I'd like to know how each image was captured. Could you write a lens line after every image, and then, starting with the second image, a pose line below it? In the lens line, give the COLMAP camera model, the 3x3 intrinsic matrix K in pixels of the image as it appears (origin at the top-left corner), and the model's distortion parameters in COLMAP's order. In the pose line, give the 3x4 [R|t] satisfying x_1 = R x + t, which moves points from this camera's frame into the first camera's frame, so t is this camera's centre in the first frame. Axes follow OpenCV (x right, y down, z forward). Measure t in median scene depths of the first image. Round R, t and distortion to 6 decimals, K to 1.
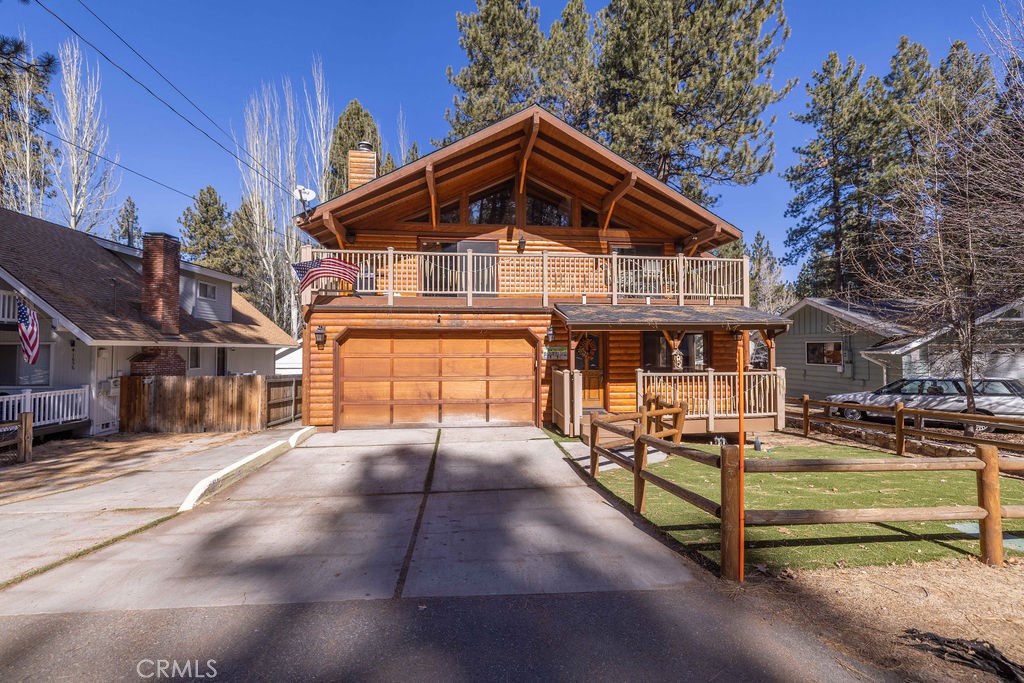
lens RADIAL K [[456.0, 0, 512.0], [0, 456.0, 341.5], [0, 0, 1]] dist [-0.000494, 0.000452]
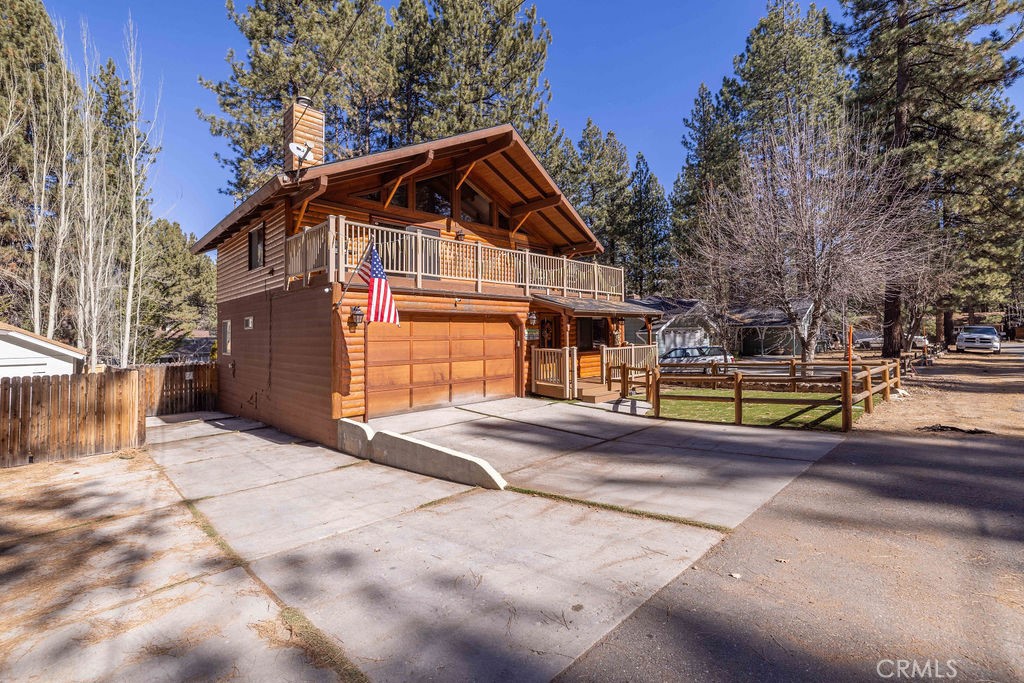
lens RADIAL K [[445.8, 0, 509.4], [0, 445.8, 331.1], [0, 0, 1]] dist [-0.001713, -0.000665]
pose [[0.787949, -0.004158, 0.615727, -0.680309], [0.000976, 0.999984, 0.005504, 0.009397], [-0.615740, -0.003736, 0.787940, 0.105846]]
